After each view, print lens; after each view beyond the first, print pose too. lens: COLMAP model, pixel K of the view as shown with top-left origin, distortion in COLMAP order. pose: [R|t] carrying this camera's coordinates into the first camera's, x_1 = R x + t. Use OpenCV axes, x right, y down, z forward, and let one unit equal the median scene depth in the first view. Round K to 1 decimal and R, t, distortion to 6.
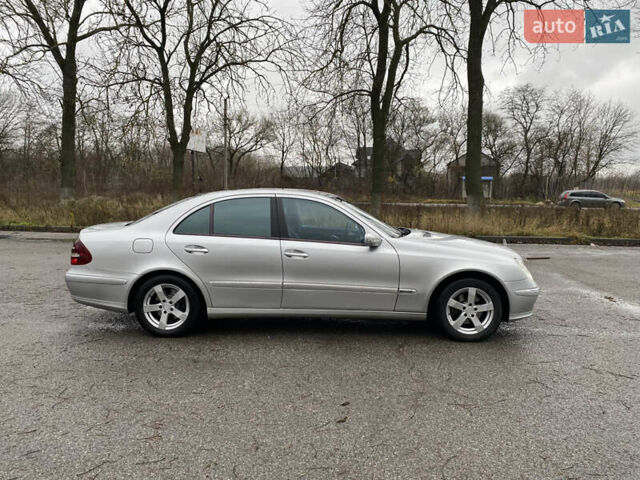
lens RADIAL K [[489.7, 0, 329.4], [0, 489.7, 235.8], [0, 0, 1]] dist [-0.004910, -0.005678]
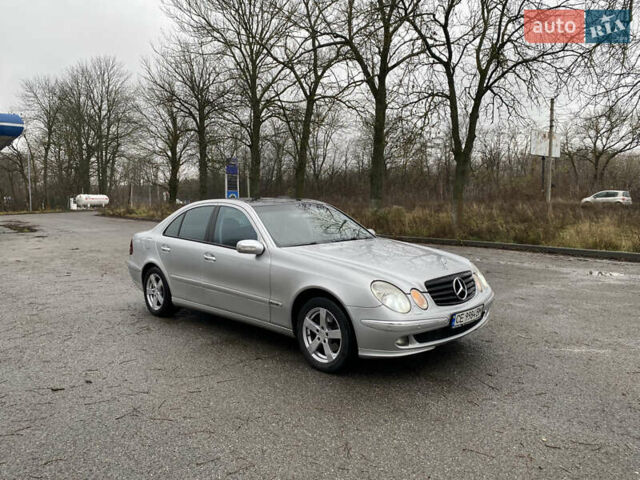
lens RADIAL K [[482.2, 0, 320.0], [0, 482.2, 240.0], [0, 0, 1]] dist [0.004678, -0.001673]
pose [[0.728499, 0.034113, -0.684197, 0.173769], [-0.039748, 0.999182, 0.007496, -0.004105], [0.683893, 0.021735, 0.729259, 0.075119]]
